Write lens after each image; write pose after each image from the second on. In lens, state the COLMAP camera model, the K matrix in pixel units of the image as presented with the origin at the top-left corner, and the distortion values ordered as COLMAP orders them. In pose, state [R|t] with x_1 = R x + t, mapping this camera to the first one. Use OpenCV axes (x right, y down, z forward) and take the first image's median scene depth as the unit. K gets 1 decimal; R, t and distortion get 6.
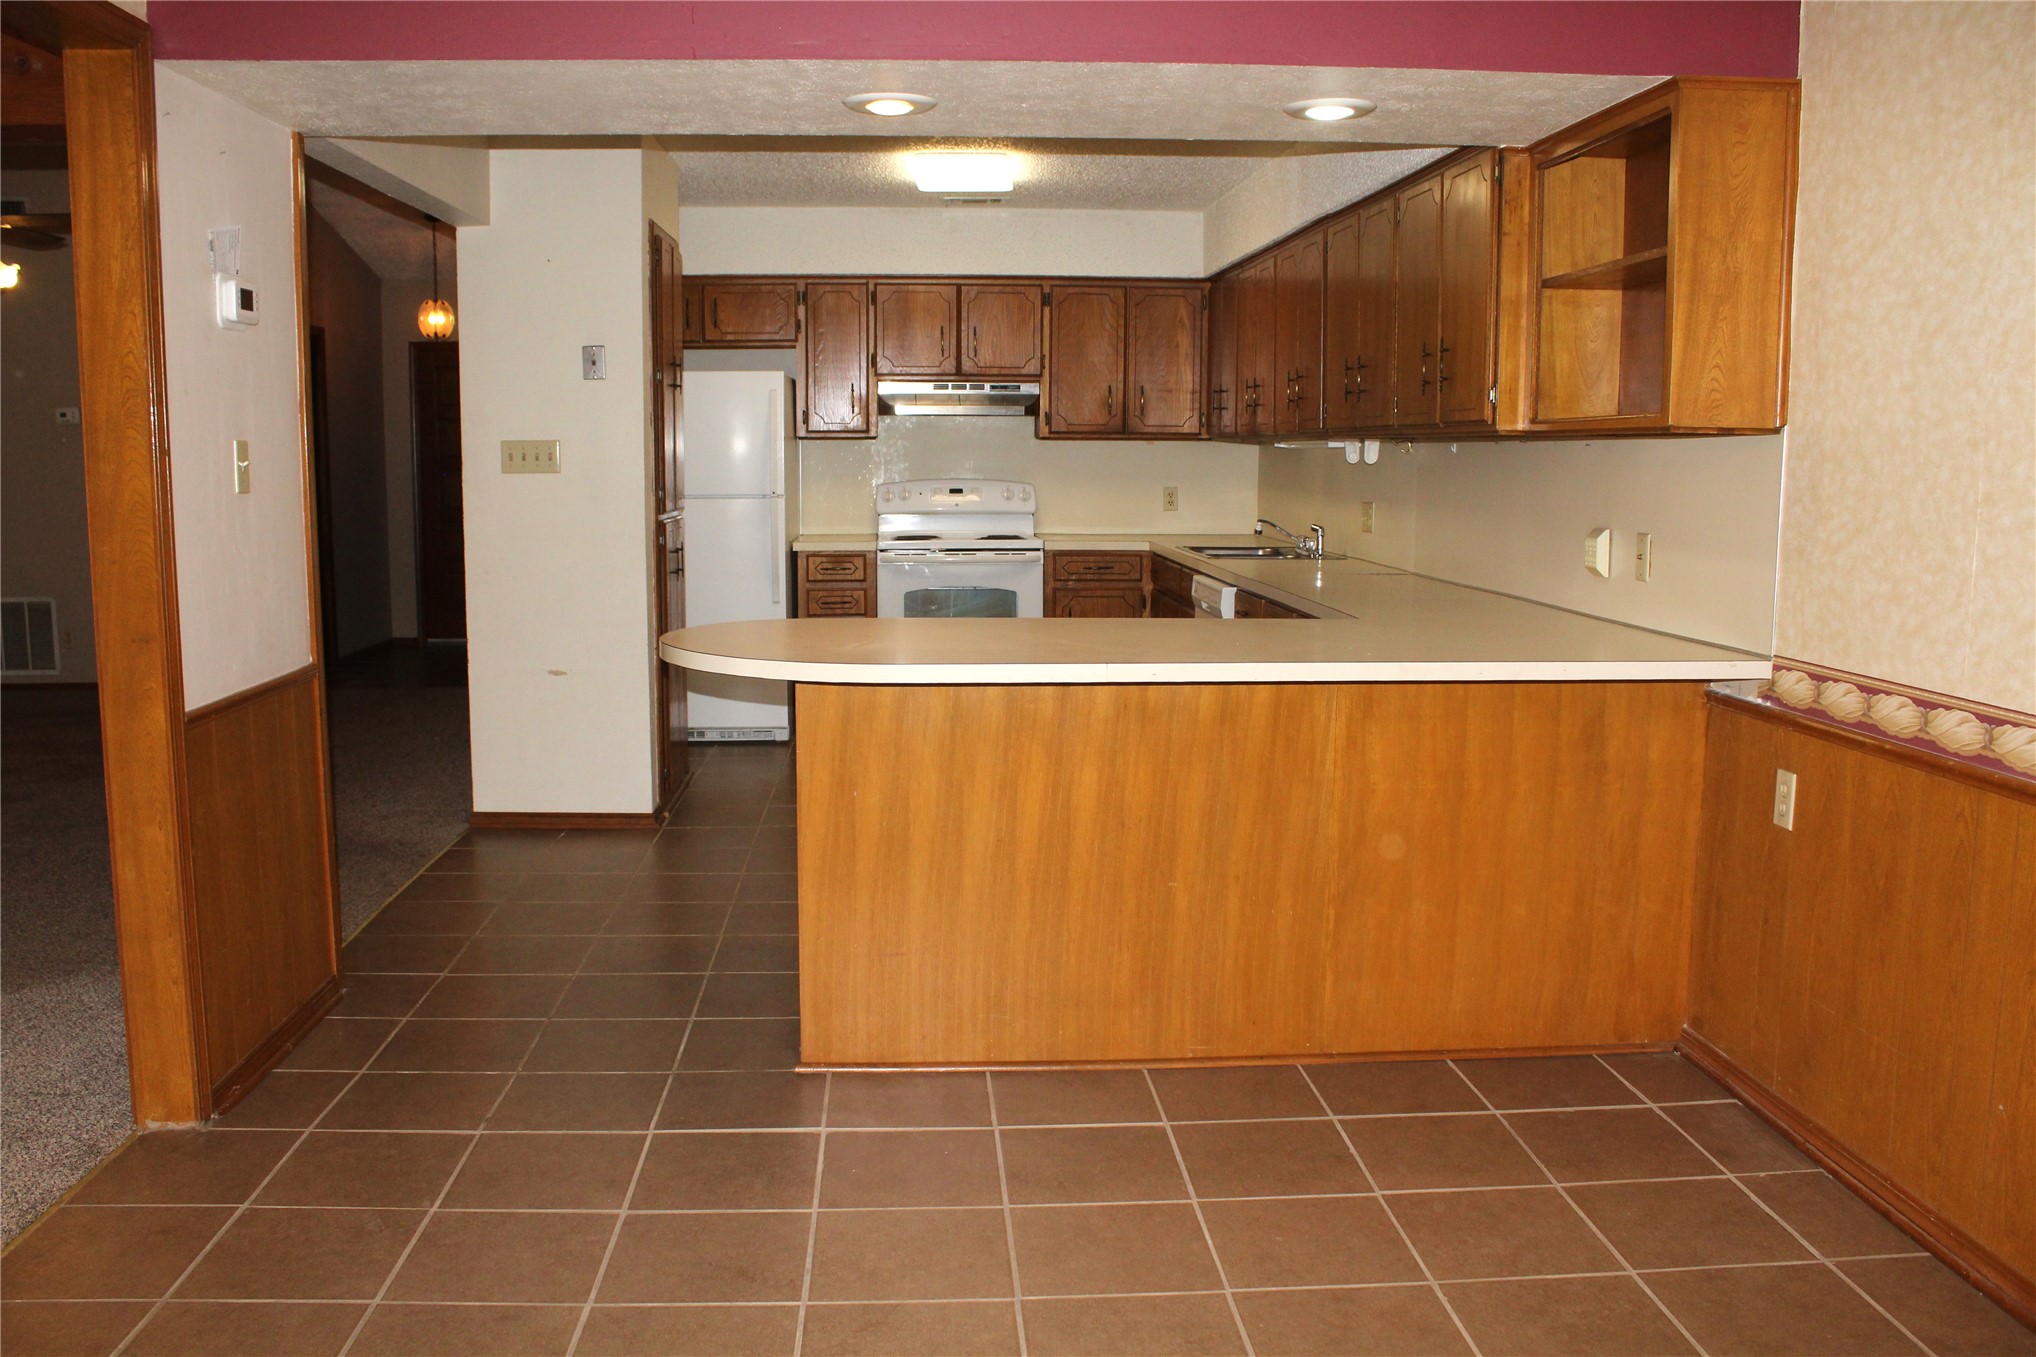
lens RADIAL K [[1704.3, 0, 990.6], [0, 1704.3, 678.7], [0, 0, 1]] dist [-0.171041, 0.155008]
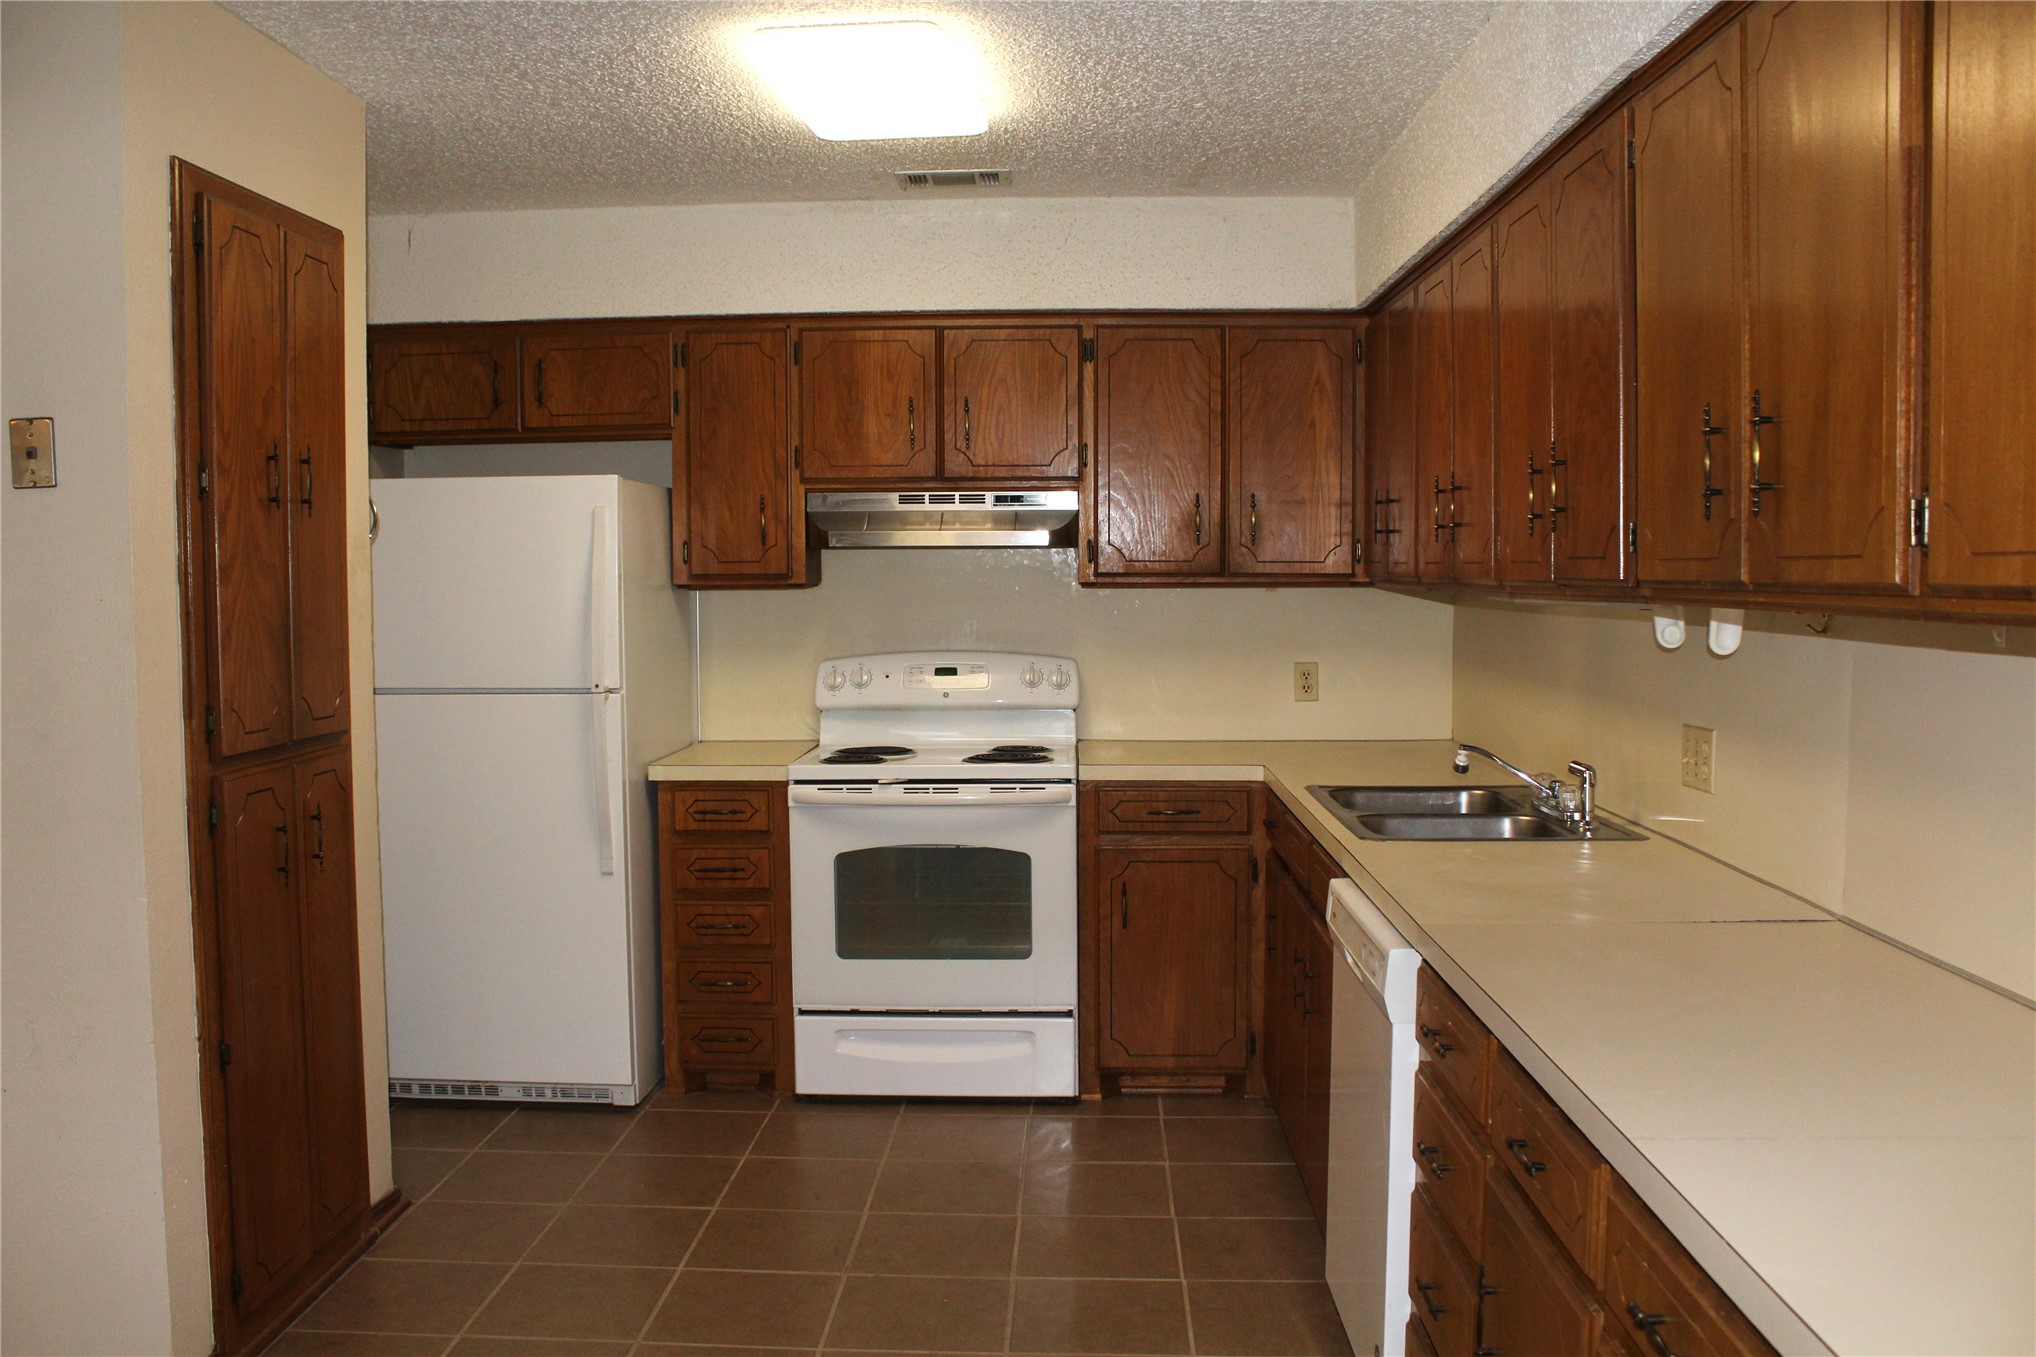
lens RADIAL K [[1704.3, 0, 990.6], [0, 1704.3, 678.7], [0, 0, 1]] dist [-0.171041, 0.155008]
pose [[0.994955, -0.001140, -0.100312, 0.059073], [-0.005898, 0.997541, -0.069837, -0.069176], [0.100145, 0.070076, 0.992502, 0.422478]]
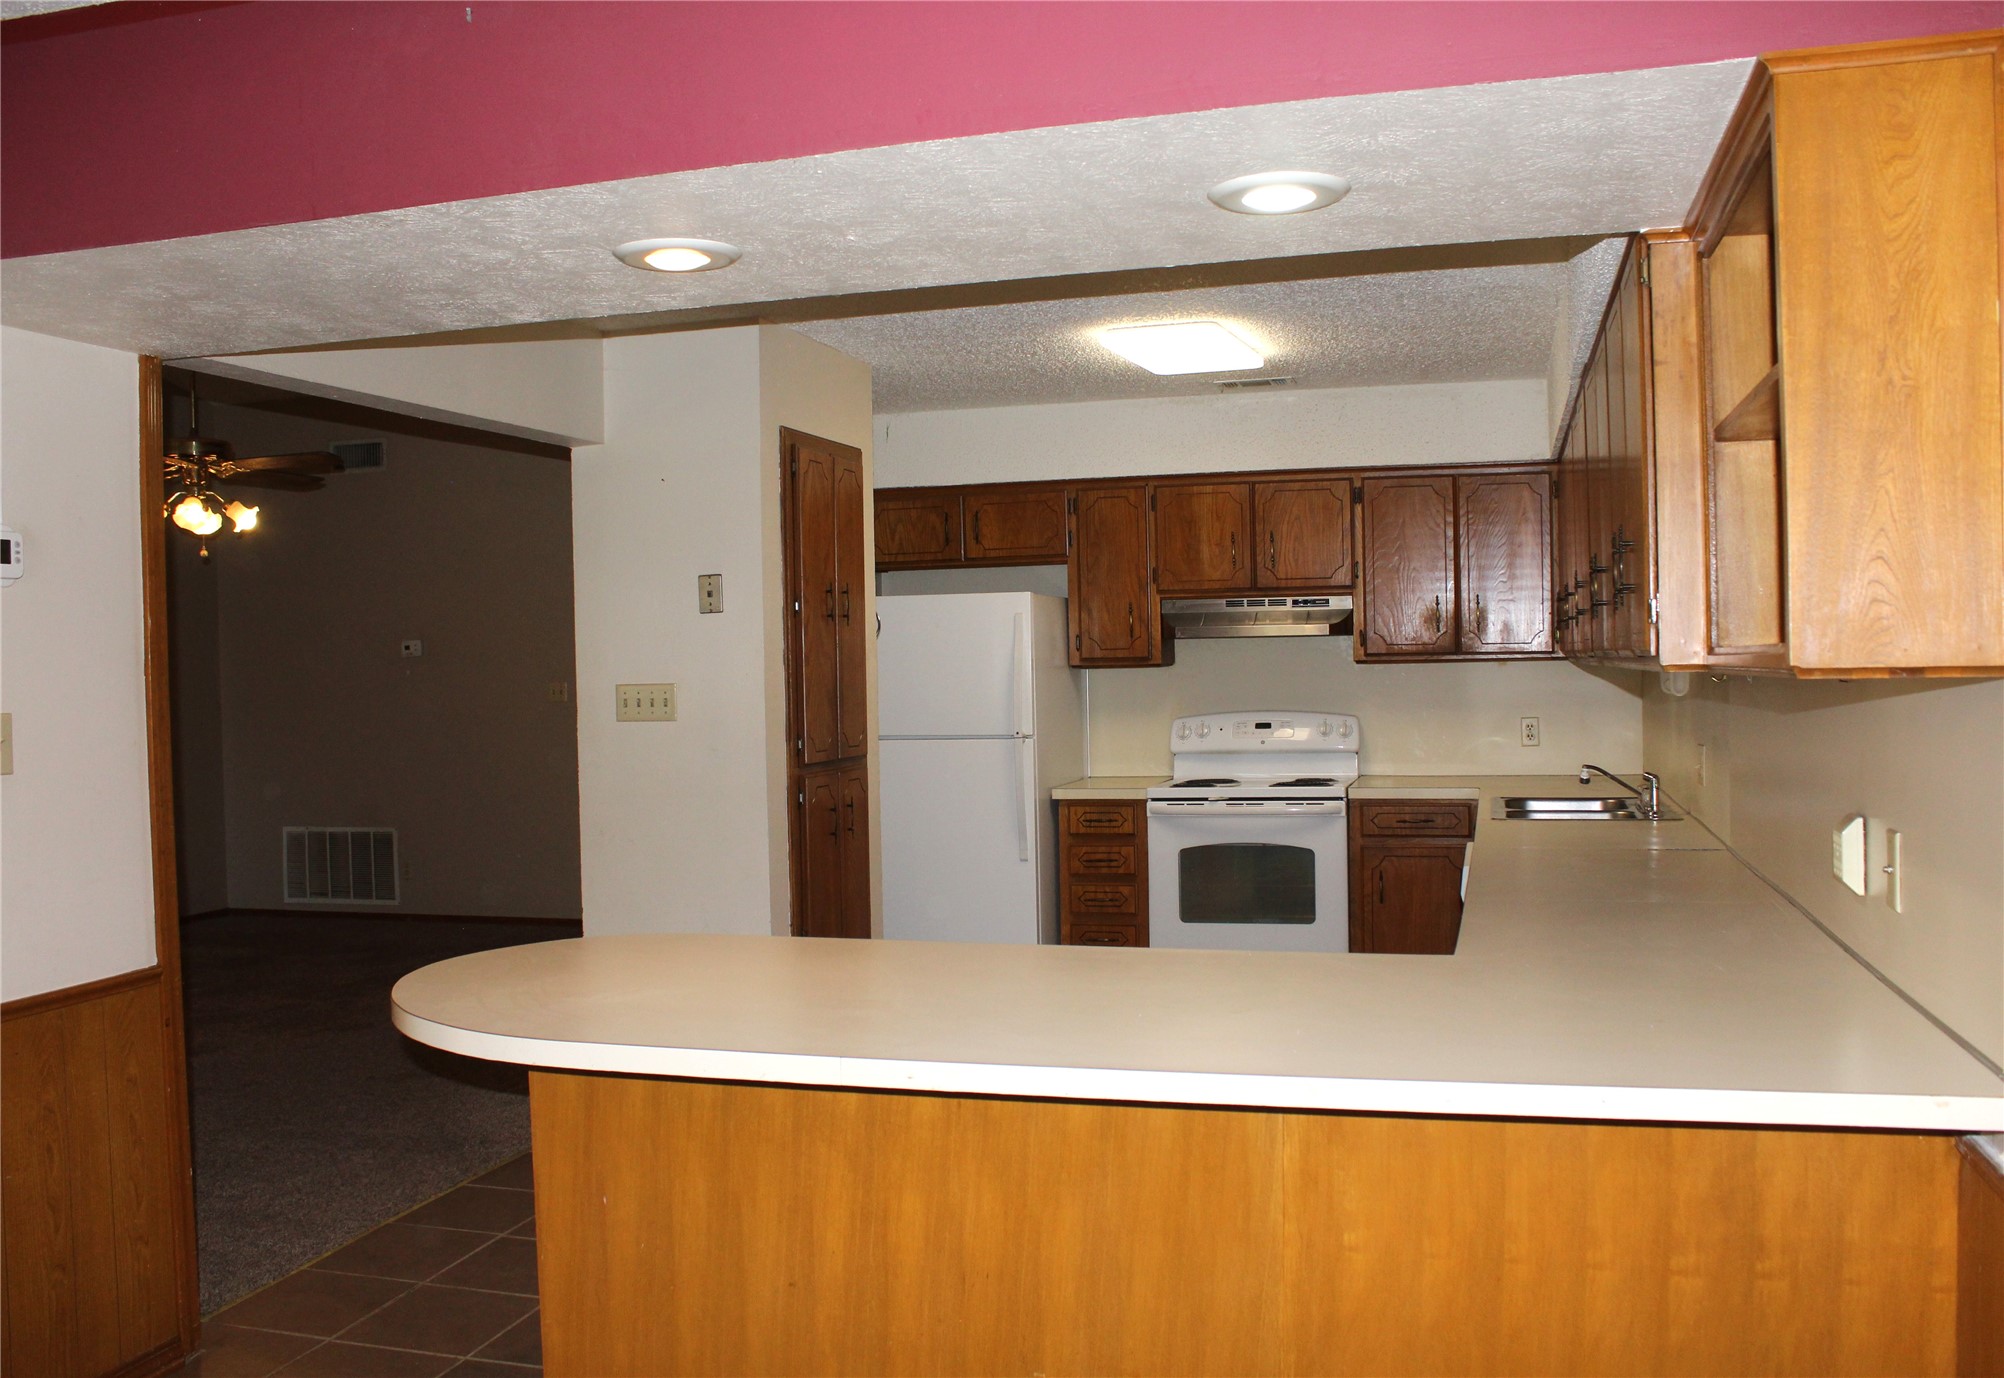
lens RADIAL K [[1731.2, 0, 1002.0], [0, 1731.2, 689.0], [0, 0, 1]] dist [-0.171643, 0.142431]
pose [[0.944670, -0.015817, -0.327640, 0.144678], [-0.021822, 0.993594, -0.110886, -0.032589], [0.327295, 0.111900, 0.938273, 0.163064]]
